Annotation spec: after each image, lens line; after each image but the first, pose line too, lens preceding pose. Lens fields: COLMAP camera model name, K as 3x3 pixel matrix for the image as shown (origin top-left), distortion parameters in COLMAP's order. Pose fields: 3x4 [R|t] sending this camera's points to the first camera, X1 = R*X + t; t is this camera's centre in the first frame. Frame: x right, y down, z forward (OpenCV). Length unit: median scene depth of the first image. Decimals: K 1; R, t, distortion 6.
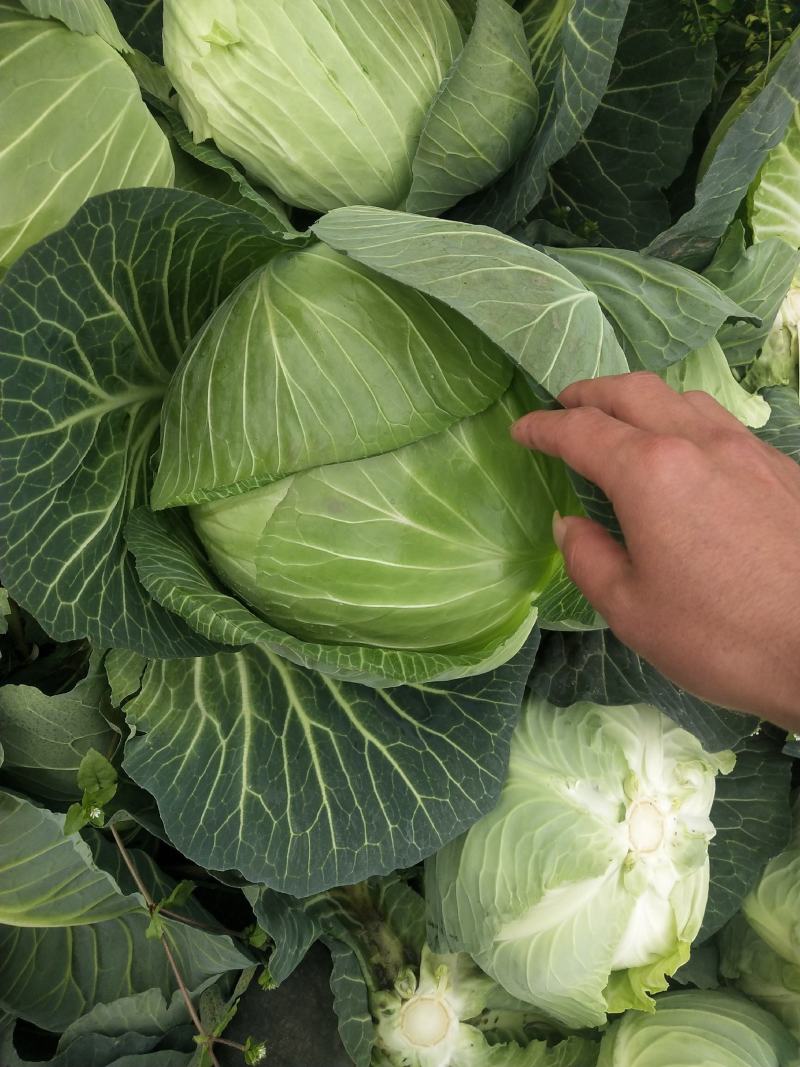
lens RADIAL K [[859.6, 0, 400.0], [0, 859.6, 533.5], [0, 0, 1]] dist [-0.008095, 0.087297]
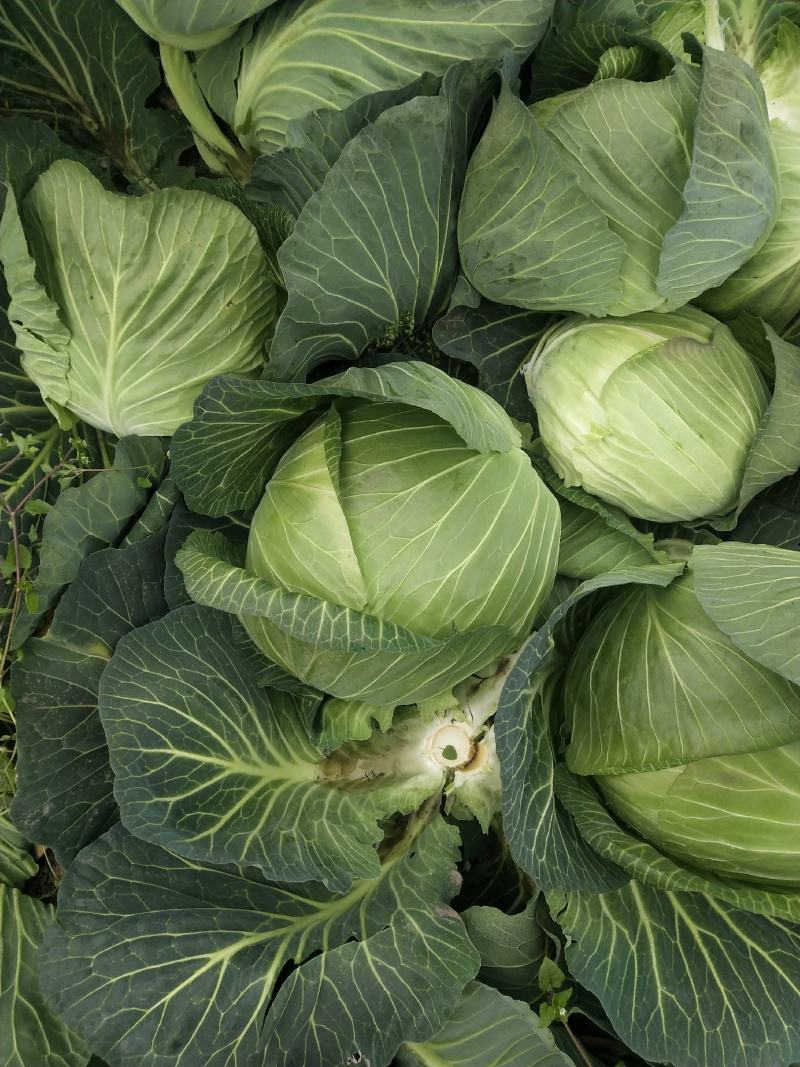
lens RADIAL K [[859.6, 0, 400.0], [0, 859.6, 533.5], [0, 0, 1]] dist [-0.008095, 0.087297]
pose [[0.974300, -0.088077, -0.207321, -0.232610], [0.068534, 0.992660, -0.099644, -0.278537], [0.214576, 0.082874, 0.973185, -0.402772]]
